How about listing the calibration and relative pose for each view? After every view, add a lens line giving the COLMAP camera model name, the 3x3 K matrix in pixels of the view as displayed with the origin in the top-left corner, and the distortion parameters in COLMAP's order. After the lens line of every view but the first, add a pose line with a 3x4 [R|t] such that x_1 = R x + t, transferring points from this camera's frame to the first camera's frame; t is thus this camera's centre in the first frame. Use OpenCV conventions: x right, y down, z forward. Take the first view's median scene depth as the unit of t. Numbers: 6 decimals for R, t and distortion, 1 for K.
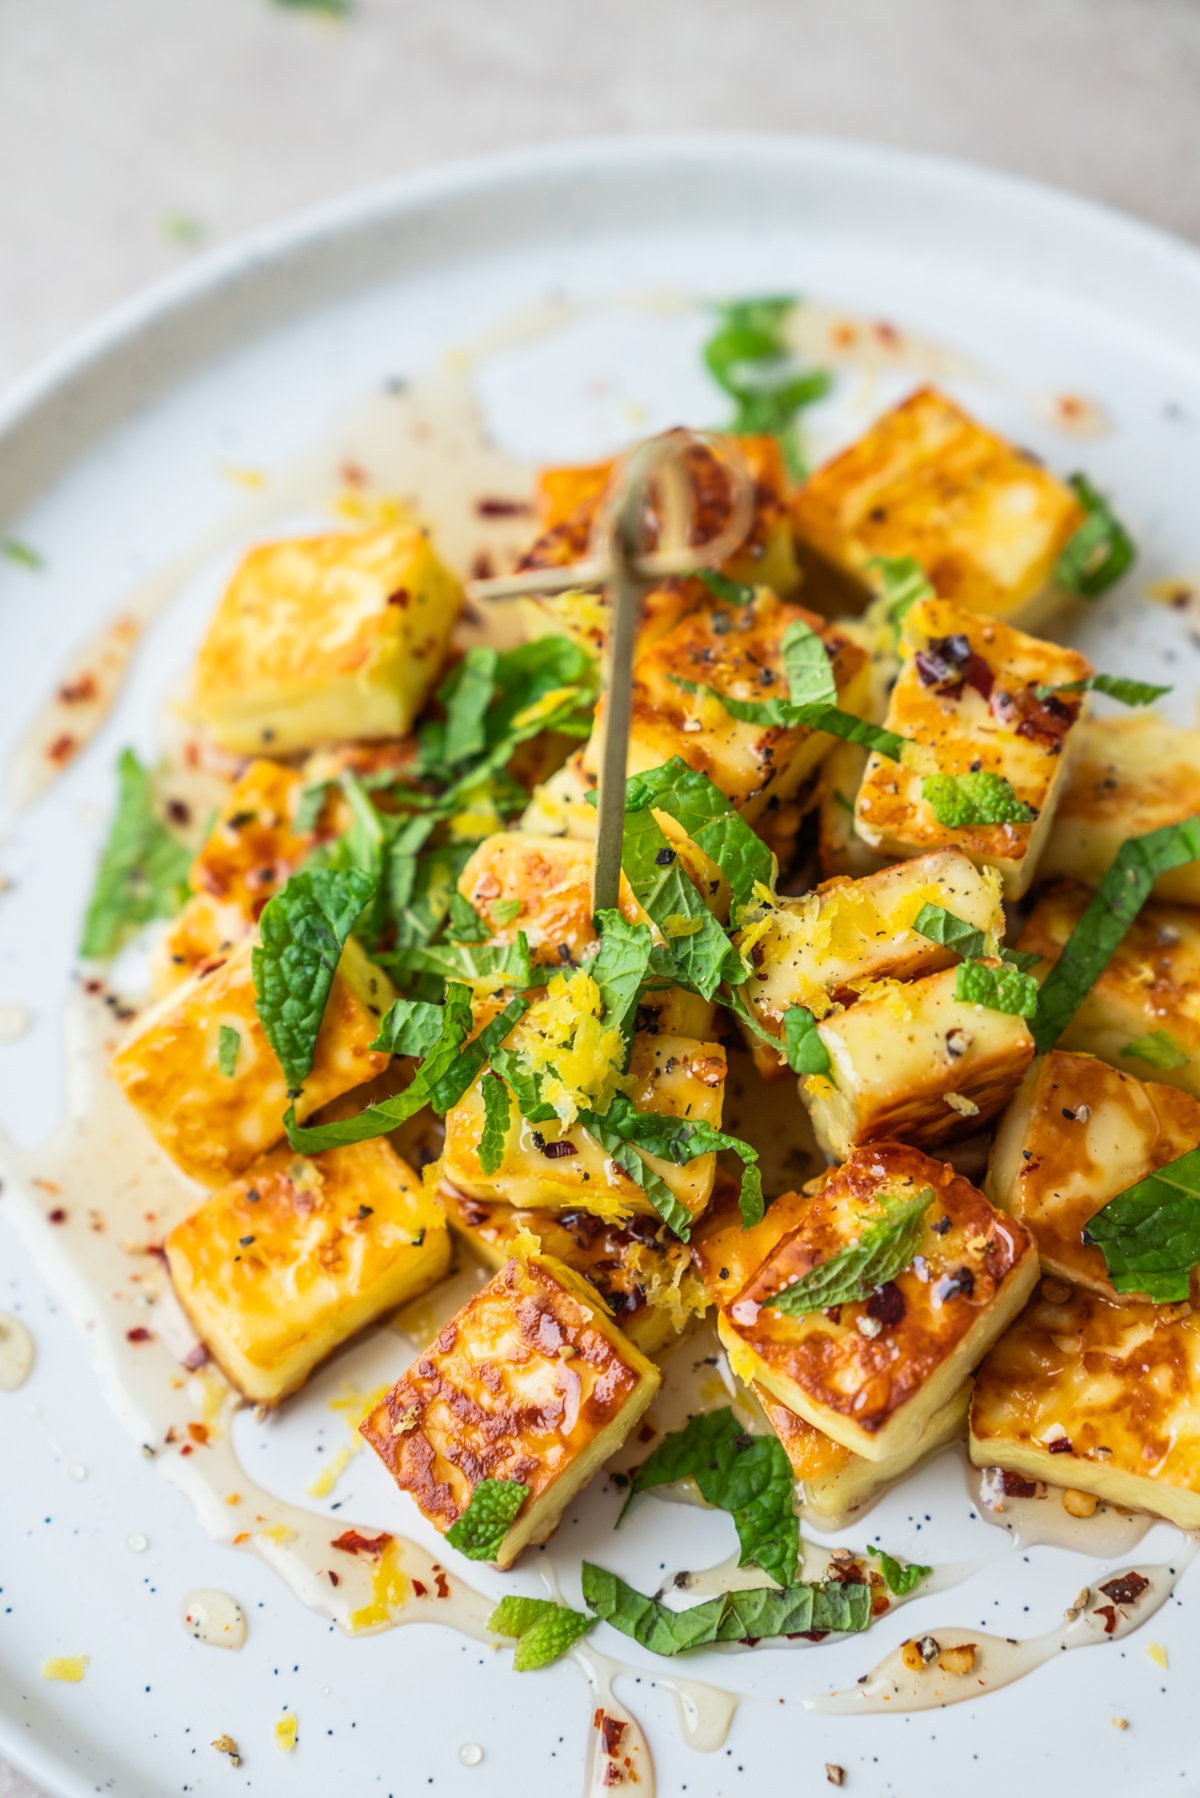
lens RADIAL K [[3920.2, 0, 600.0], [0, 3920.2, 899.0], [0, 0, 1]] dist [-0.019212, 0.555748]
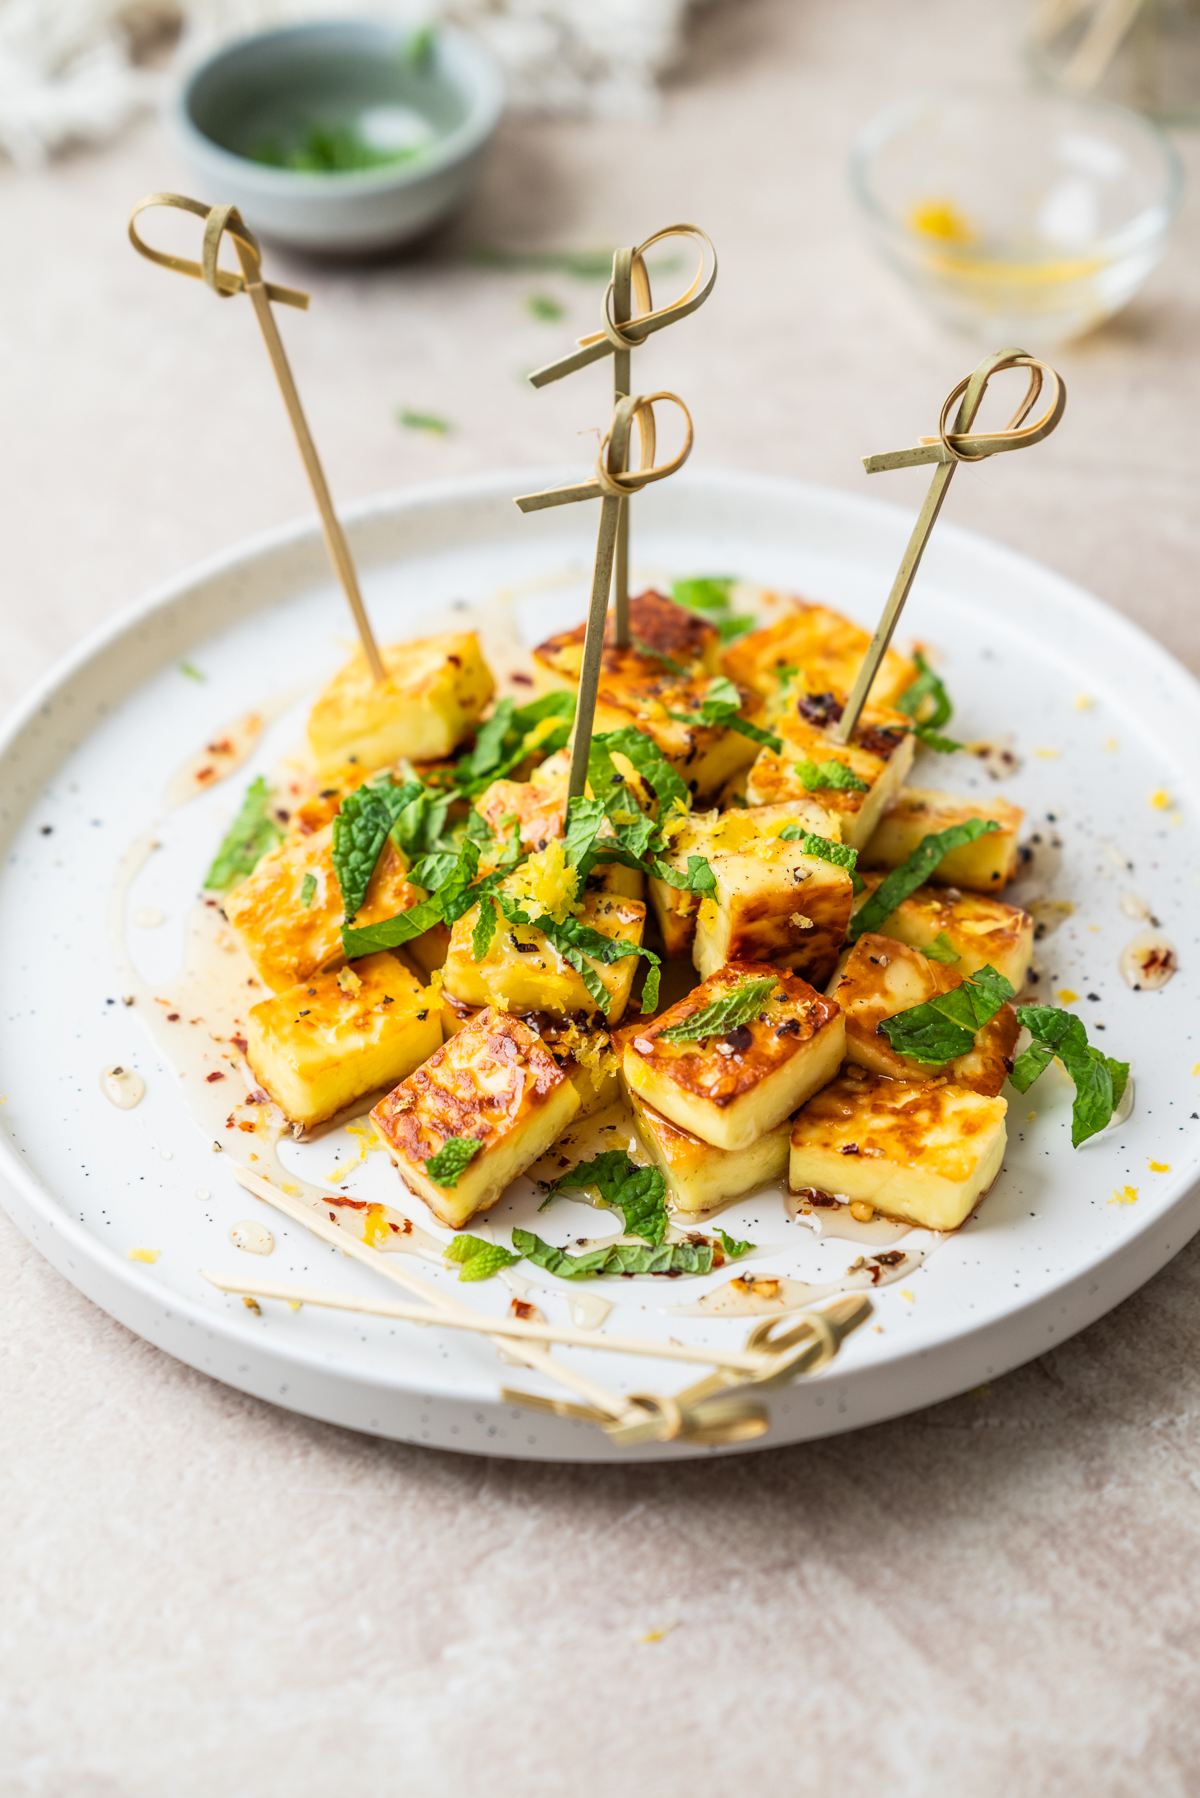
lens RADIAL K [[3920.2, 0, 600.0], [0, 3920.2, 899.0], [0, 0, 1]] dist [-0.019212, 0.555748]
pose [[0.995146, 0.097427, -0.013851, 0.035257], [-0.095917, 0.928855, -0.357811, 0.568644], [-0.021995, 0.357403, 0.933691, -0.378792]]
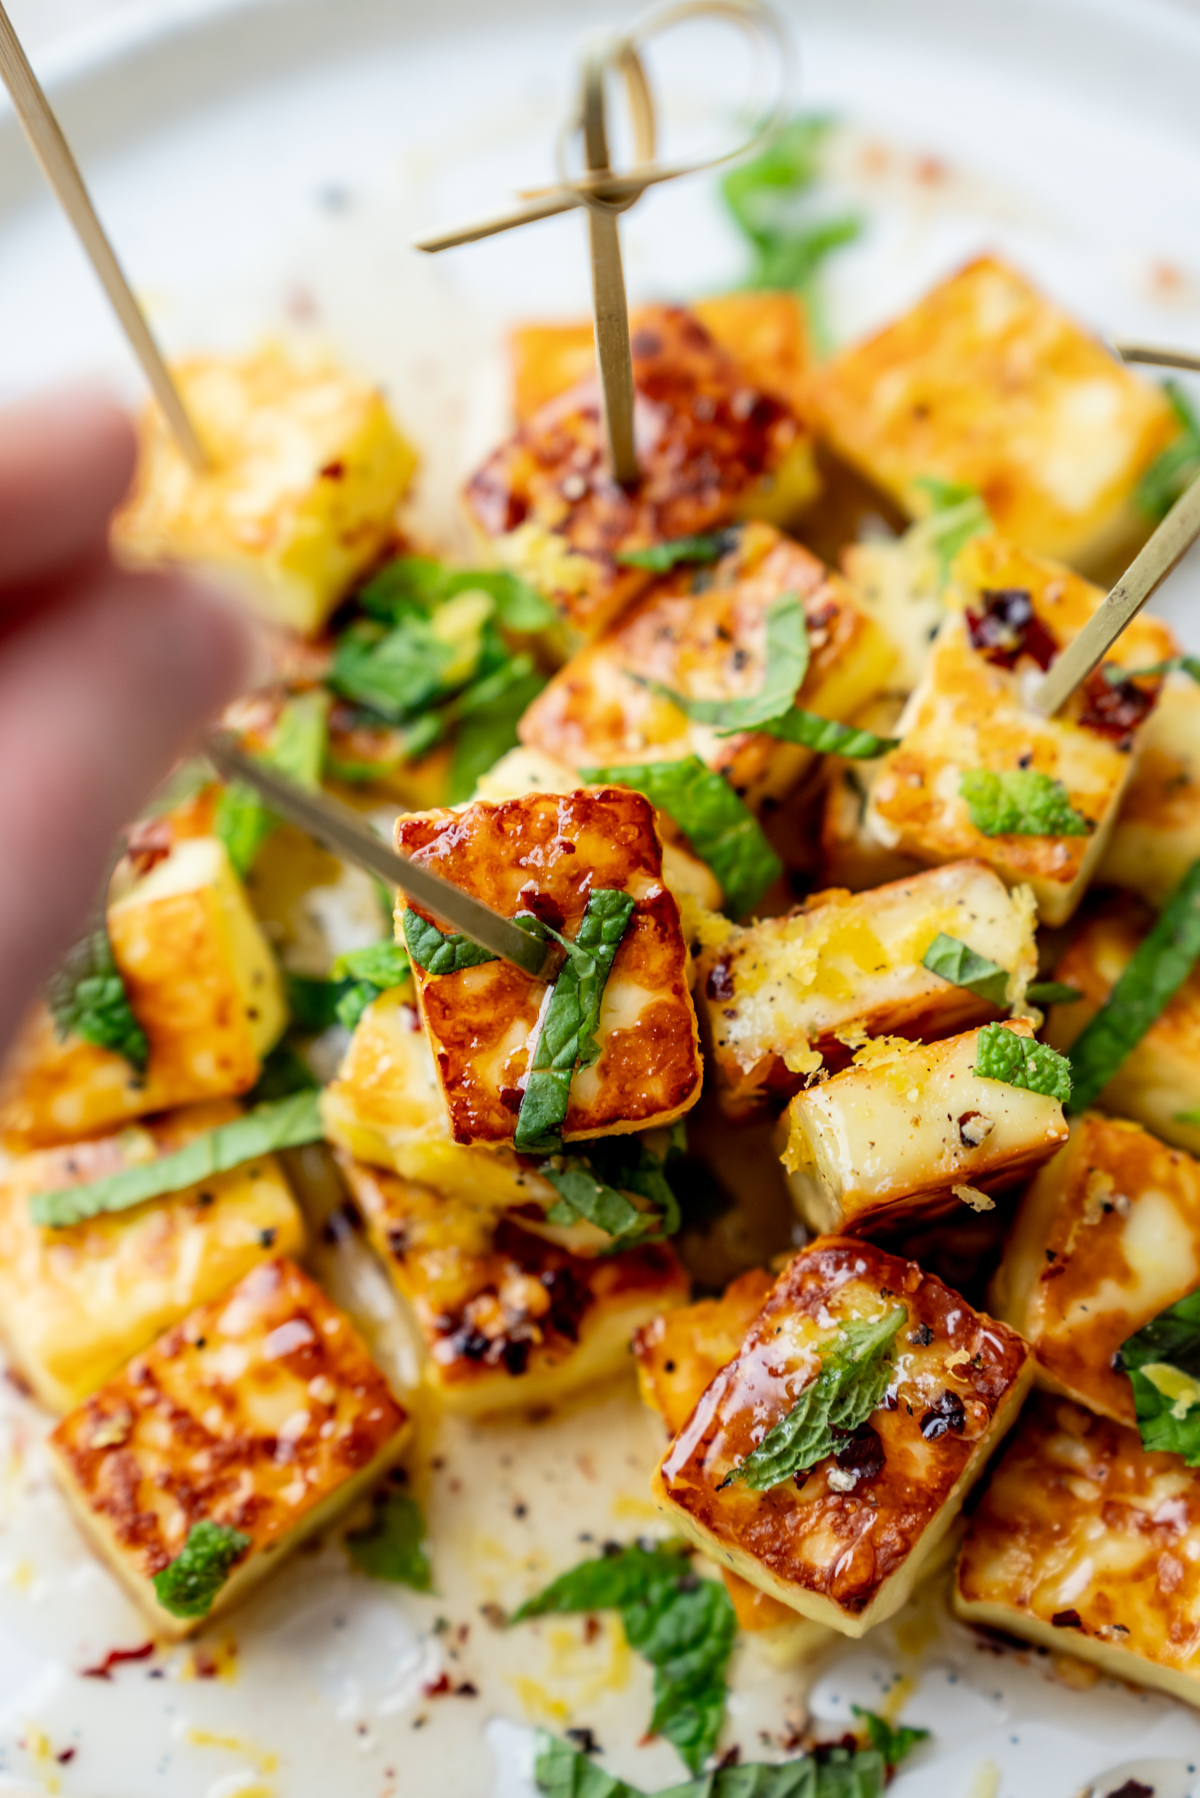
lens RADIAL K [[3920.2, 0, 600.0], [0, 3920.2, 899.0], [0, 0, 1]] dist [-0.019212, 0.555748]
pose [[0.998367, 0.057098, 0.001752, 0.010276], [-0.056963, 0.992770, 0.105656, -0.087757], [0.004294, -0.105583, 0.994401, 0.199196]]
